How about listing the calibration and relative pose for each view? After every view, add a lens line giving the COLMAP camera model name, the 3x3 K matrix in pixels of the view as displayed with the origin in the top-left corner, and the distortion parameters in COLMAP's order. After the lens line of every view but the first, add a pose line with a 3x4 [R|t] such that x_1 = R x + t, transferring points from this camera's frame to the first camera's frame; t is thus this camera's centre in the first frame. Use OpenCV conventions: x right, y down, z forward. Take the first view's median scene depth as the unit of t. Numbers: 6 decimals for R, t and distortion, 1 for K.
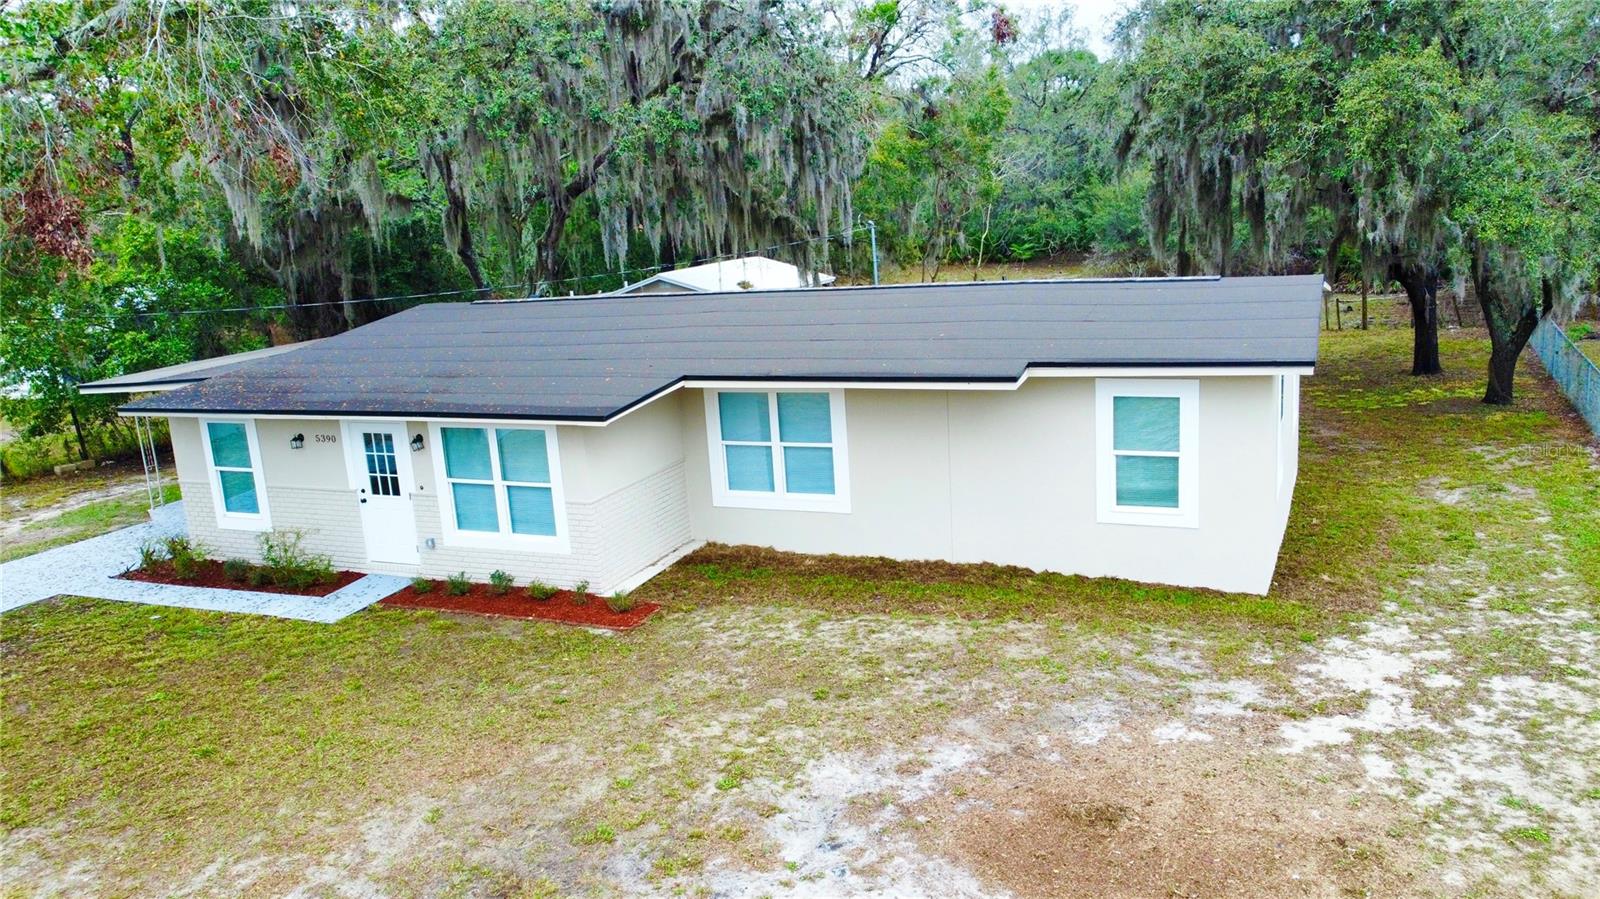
lens RADIAL K [[1187.5, 0, 800.0], [0, 1187.5, 449.5], [0, 0, 1]] dist [-0.004660, 0.010857]
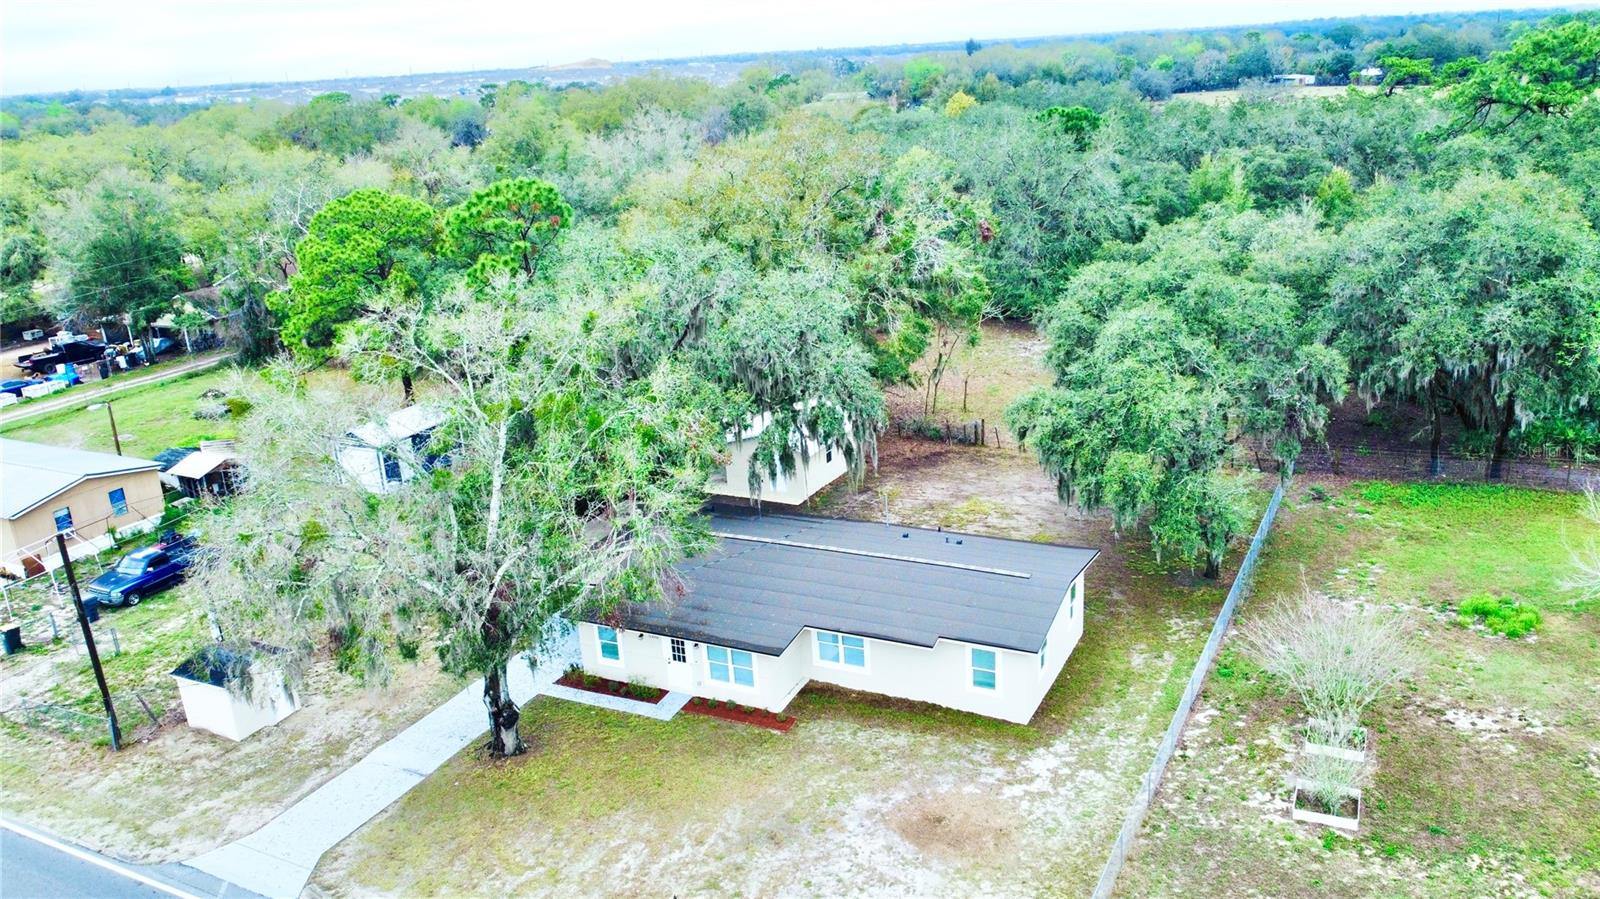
lens RADIAL K [[1187.5, 0, 800.0], [0, 1187.5, 449.5], [0, 0, 1]] dist [-0.004660, 0.010857]
pose [[0.999523, 0.020080, -0.023480, -0.056741], [-0.017612, 0.994735, 0.100957, -0.675147], [0.025384, -0.100495, 0.994614, -1.434334]]
